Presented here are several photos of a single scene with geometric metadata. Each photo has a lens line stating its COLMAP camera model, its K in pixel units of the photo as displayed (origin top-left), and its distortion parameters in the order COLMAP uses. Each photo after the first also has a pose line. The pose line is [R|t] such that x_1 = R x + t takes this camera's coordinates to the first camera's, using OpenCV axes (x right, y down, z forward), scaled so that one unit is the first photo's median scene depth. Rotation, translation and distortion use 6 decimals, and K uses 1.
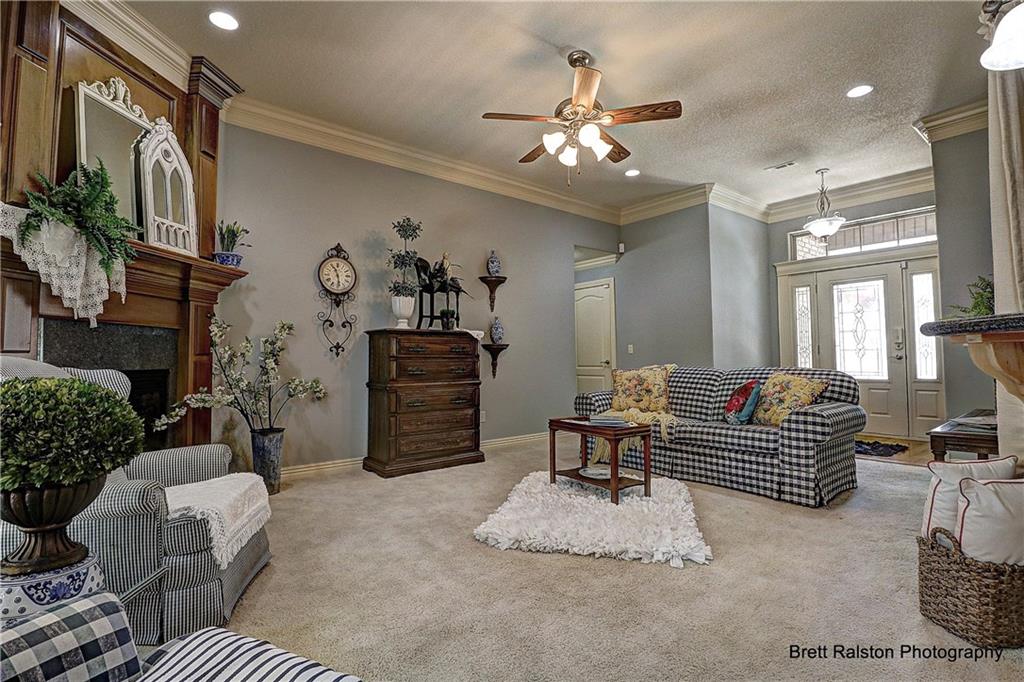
lens RADIAL K [[483.6, 0, 513.3], [0, 483.6, 336.7], [0, 0, 1]] dist [0.001085, -0.015784]
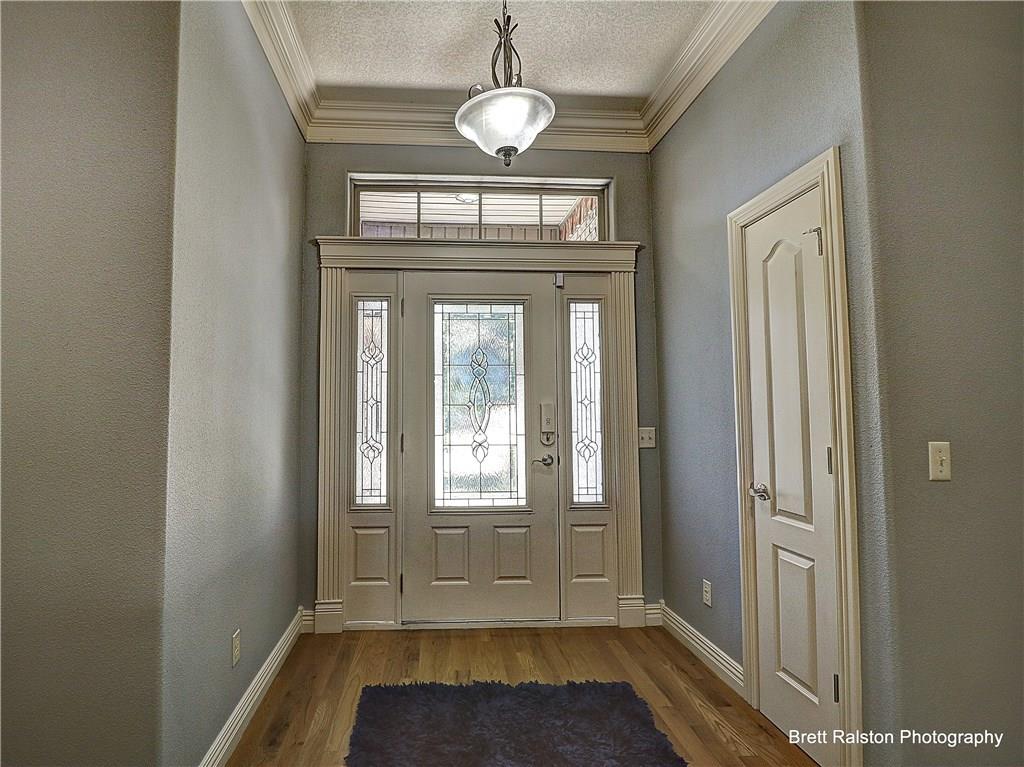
lens RADIAL K [[525.5, 0, 456.7], [0, 525.5, 378.0], [0, 0, 1]] dist [-0.001841, -0.000253]
pose [[0.585882, 0.055379, 0.808502, 0.375348], [-0.039133, 0.998432, -0.040031, -0.022773], [-0.809451, -0.008186, 0.587131, 0.950797]]
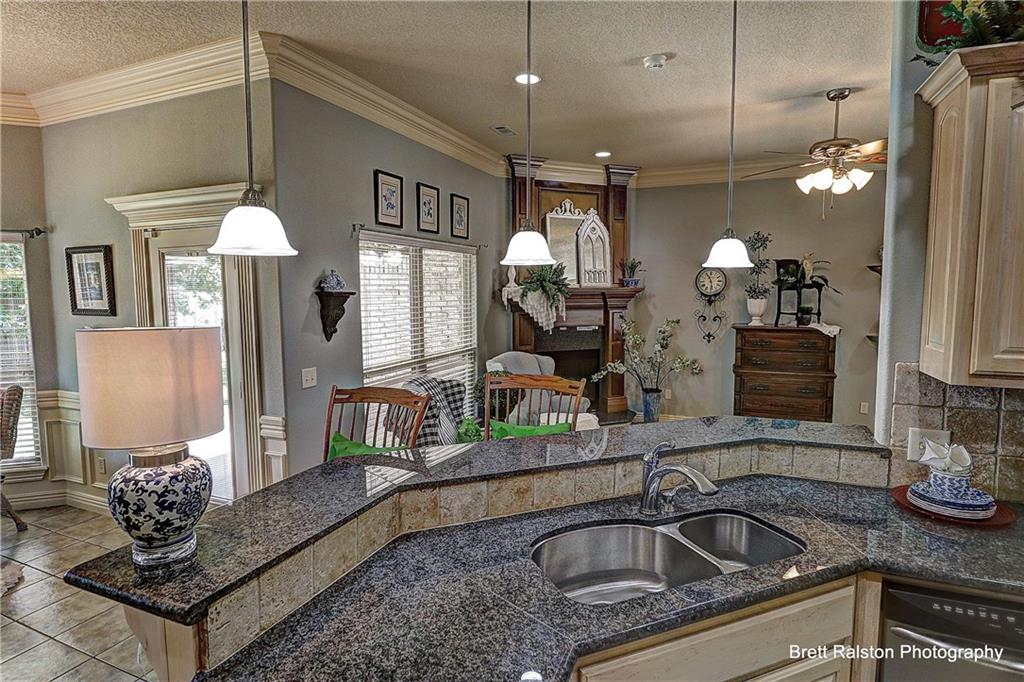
lens RADIAL K [[527.9, 0, 515.7], [0, 527.9, 336.6], [0, 0, 1]] dist [-0.009295, -0.000102]
pose [[0.474002, 0.084910, -0.876420, 0.627301], [0.041980, 0.992029, 0.118815, -0.164006], [0.879522, -0.093111, 0.466659, -0.141332]]
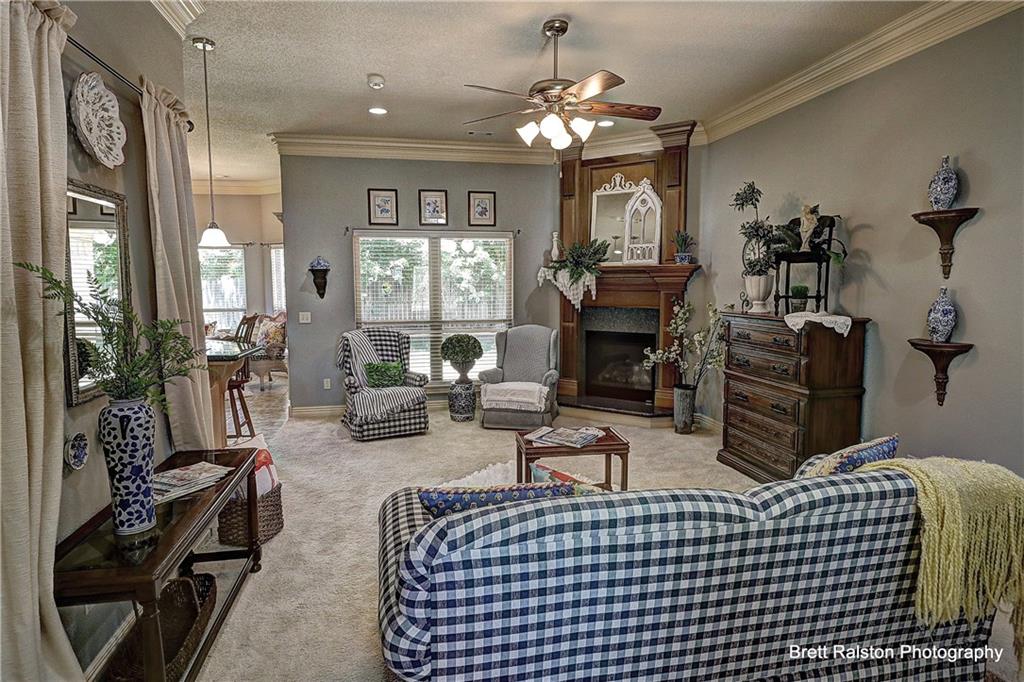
lens RADIAL K [[559.5, 0, 512.0], [0, 559.5, 341.0], [0, 0, 1]] dist [-0.001582, -0.000103]
pose [[-0.458570, 0.100918, -0.882909, 0.844674], [0.047573, 0.994894, 0.089009, -0.072235], [0.887384, -0.001186, -0.461030, 1.043961]]
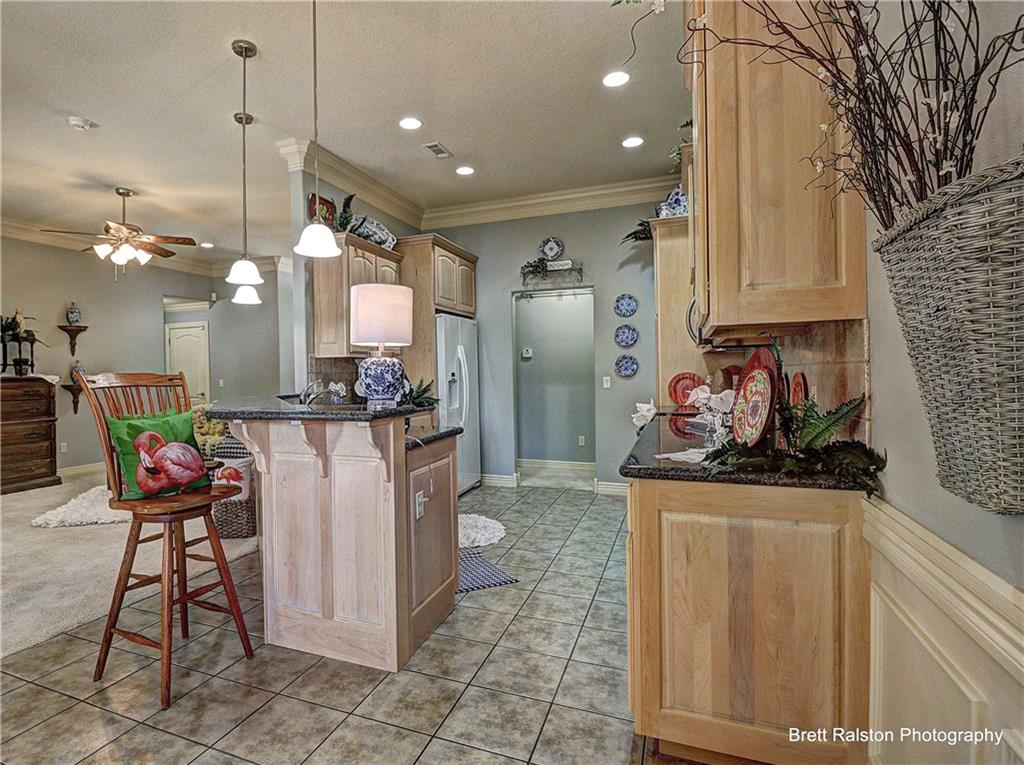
lens RADIAL K [[541.8, 0, 453.6], [0, 541.8, 373.9], [0, 0, 1]] dist [-0.005255, -0.012118]
pose [[0.881469, -0.006726, 0.472194, 0.177678], [-0.013349, 0.999144, 0.039153, -0.085554], [-0.472054, -0.040815, 0.880625, -0.655394]]
